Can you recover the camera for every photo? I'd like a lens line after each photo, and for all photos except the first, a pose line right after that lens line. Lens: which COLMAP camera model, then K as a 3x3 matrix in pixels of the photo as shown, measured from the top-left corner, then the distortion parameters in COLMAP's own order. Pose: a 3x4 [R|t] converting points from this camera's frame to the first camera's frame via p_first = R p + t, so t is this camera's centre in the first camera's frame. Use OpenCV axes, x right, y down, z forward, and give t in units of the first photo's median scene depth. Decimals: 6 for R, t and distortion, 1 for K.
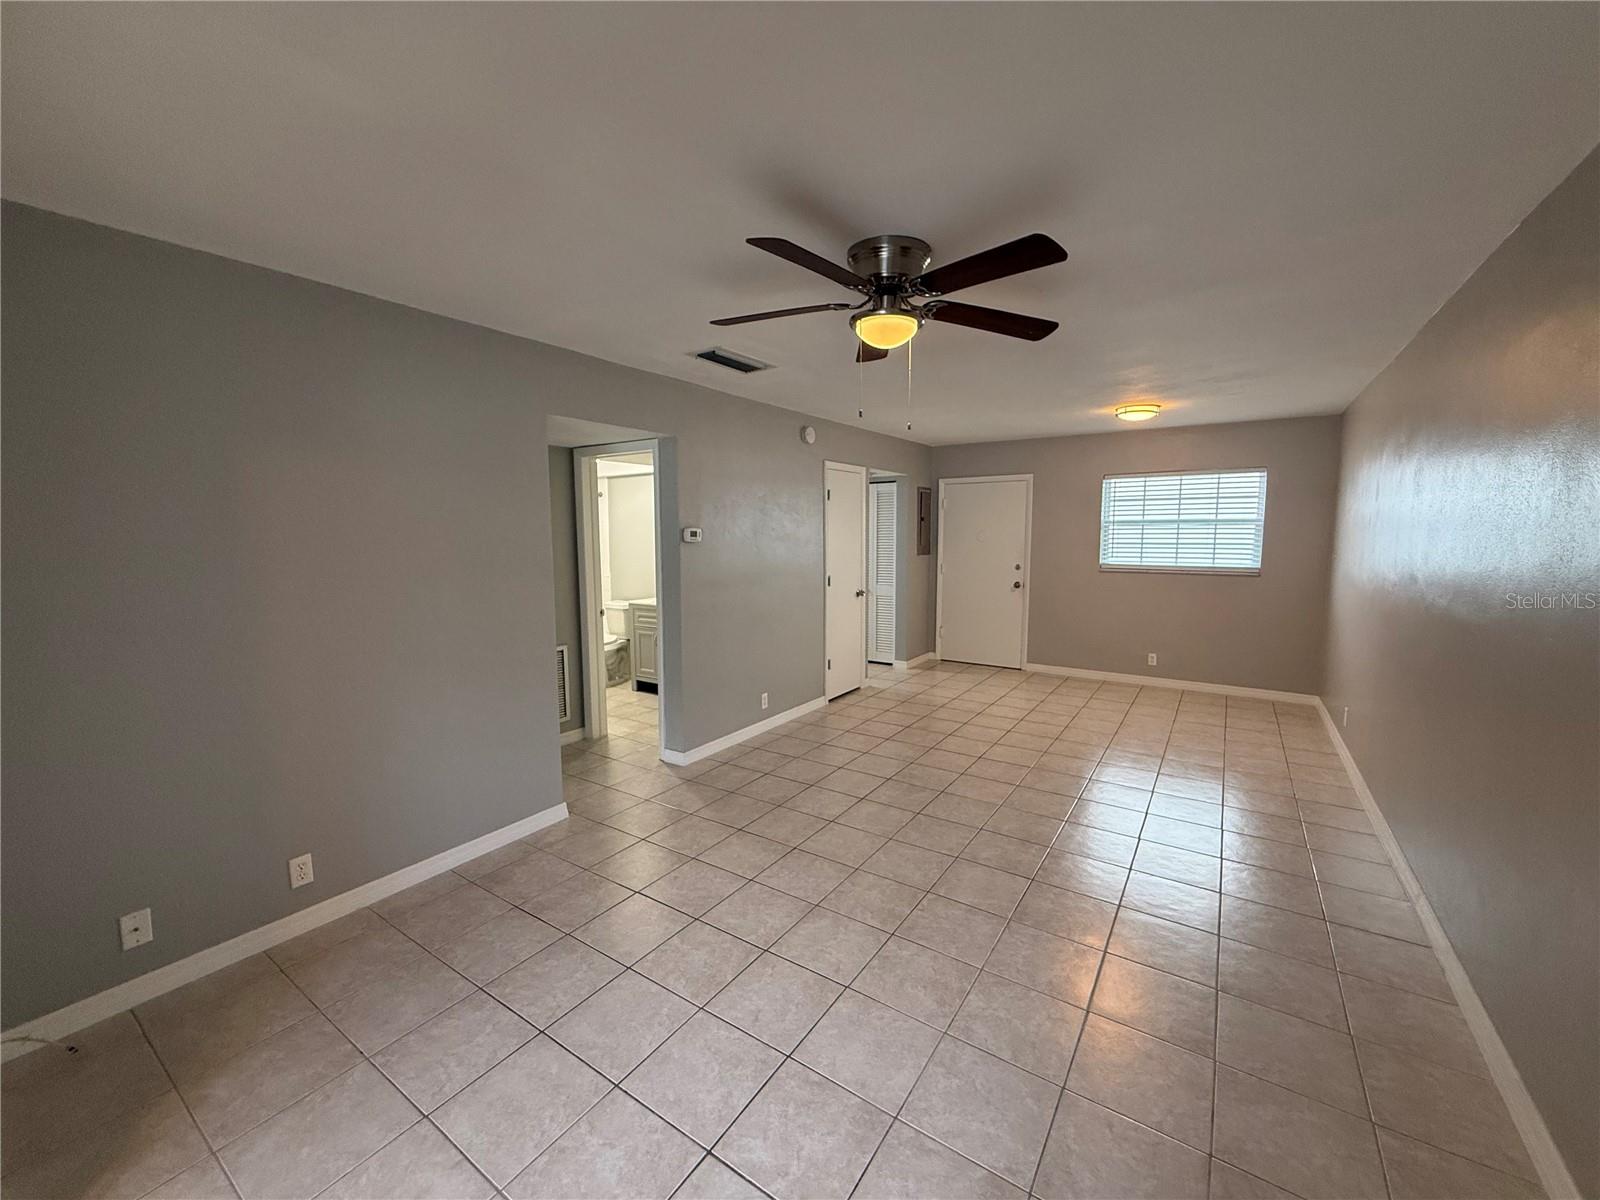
lens RADIAL K [[638.1, 0, 799.7], [0, 638.1, 602.3], [0, 0, 1]] dist [-0.000884, -0.000013]
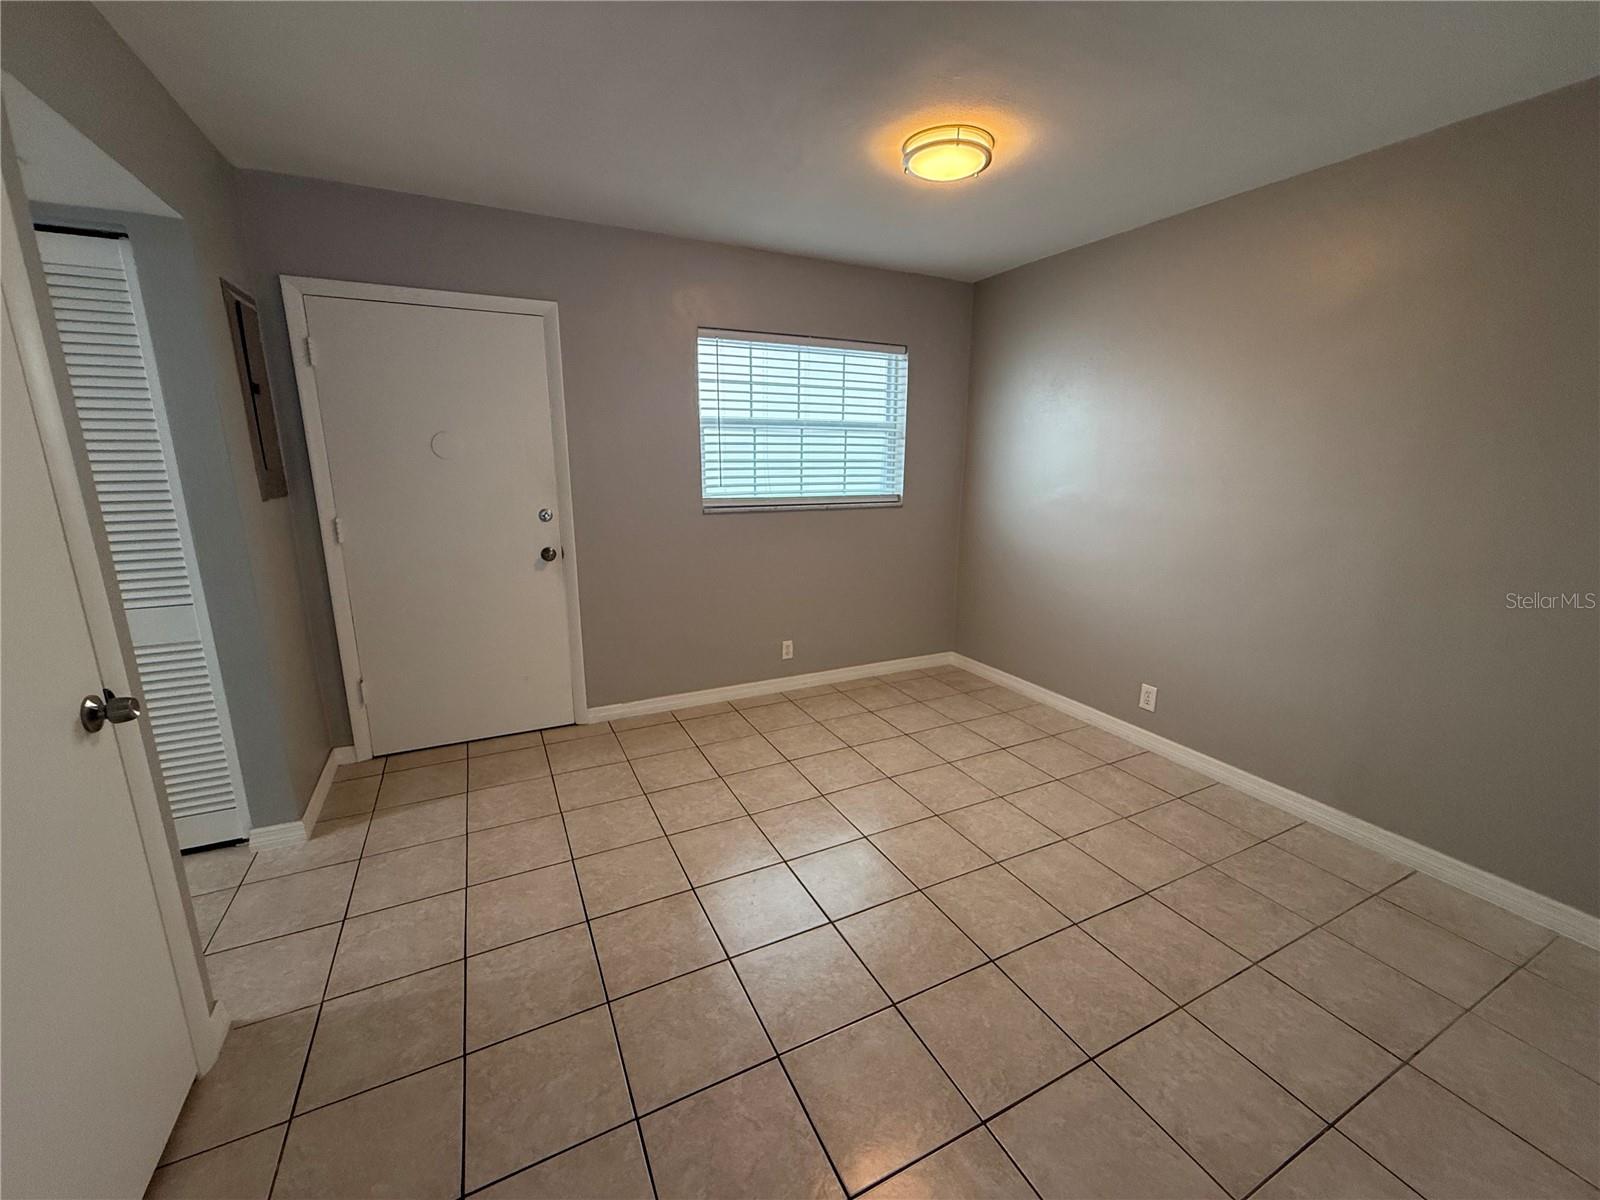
lens RADIAL K [[638.1, 0, 798.8], [0, 638.1, 598.5], [0, 0, 1]] dist [-0.000884, -0.000013]
pose [[0.493454, -0.186409, 0.849562, 0.037136], [0.086560, 0.982439, 0.165289, -0.064096], [-0.865454, -0.008024, 0.500924, 0.700667]]
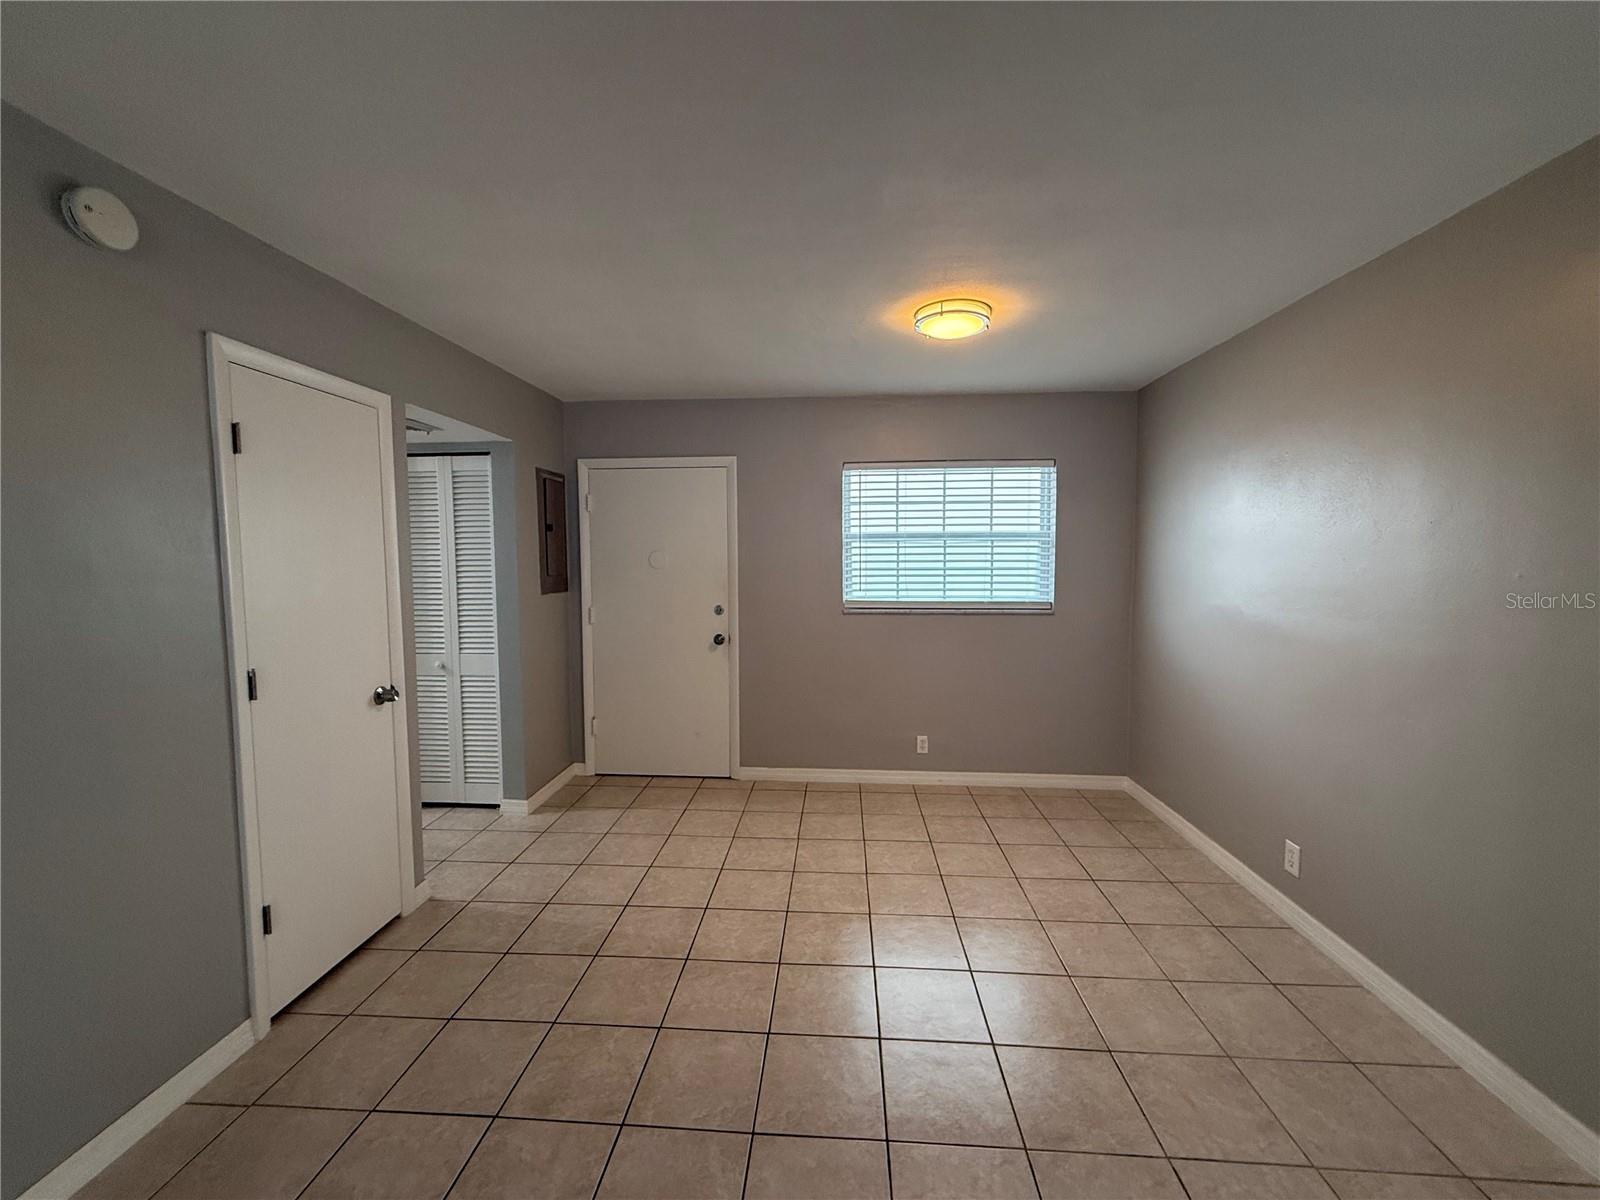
lens RADIAL K [[638.1, 0, 799.7], [0, 638.1, 599.7], [0, 0, 1]] dist [-0.000884, -0.000013]
pose [[0.864620, -0.033127, 0.501333, 0.120965], [0.054661, 0.998103, -0.028320, -0.049337], [-0.499444, 0.051889, 0.864791, 0.502076]]
